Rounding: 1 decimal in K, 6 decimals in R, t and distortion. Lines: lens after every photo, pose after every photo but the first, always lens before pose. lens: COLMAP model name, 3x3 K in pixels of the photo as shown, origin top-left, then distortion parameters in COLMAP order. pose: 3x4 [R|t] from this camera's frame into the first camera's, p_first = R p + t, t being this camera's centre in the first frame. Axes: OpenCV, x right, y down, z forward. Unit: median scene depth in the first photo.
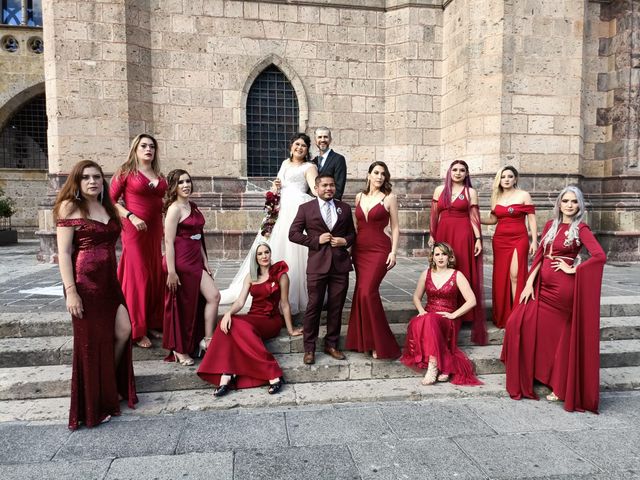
lens RADIAL K [[459.3, 0, 318.4], [0, 459.3, 235.7], [0, 0, 1]] dist [0.003827, -0.019502]
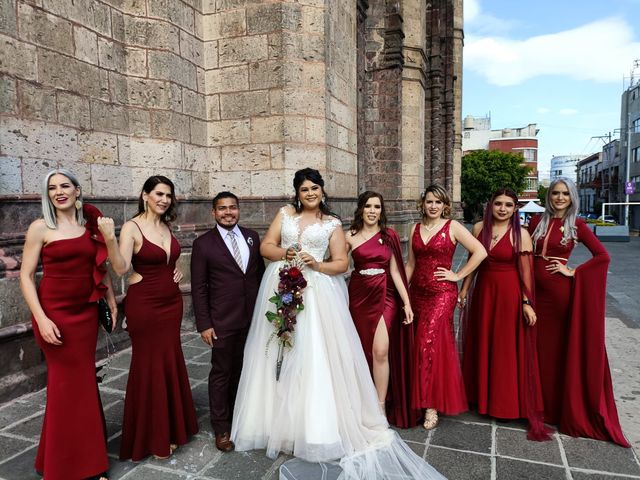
lens RADIAL K [[465.9, 0, 320.7], [0, 465.9, 241.2], [0, 0, 1]] dist [0.004664, -0.007629]
pose [[0.501171, -0.072671, 0.862292, -0.253755], [0.052797, 0.997179, 0.053353, -0.099788], [-0.863736, 0.018787, 0.503594, 0.589263]]
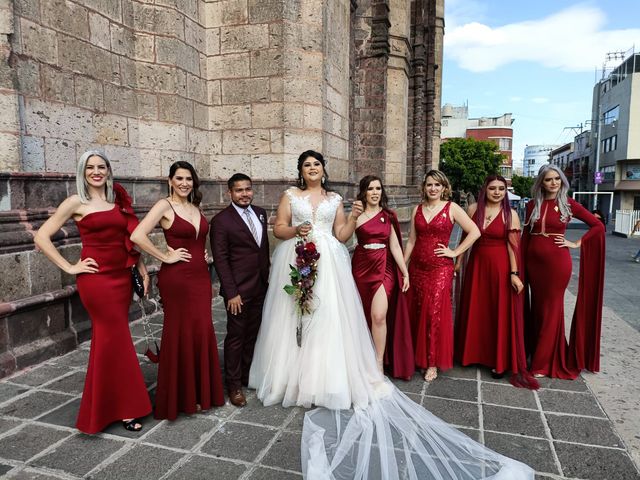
lens RADIAL K [[464.1, 0, 320.0], [0, 464.1, 240.0], [0, 0, 1]] dist [0.015662, -0.022649]
pose [[0.459712, -0.092933, 0.883192, -0.307713], [0.038376, 0.995659, 0.084792, -0.096582], [-0.887239, -0.005086, 0.461283, 0.593237]]
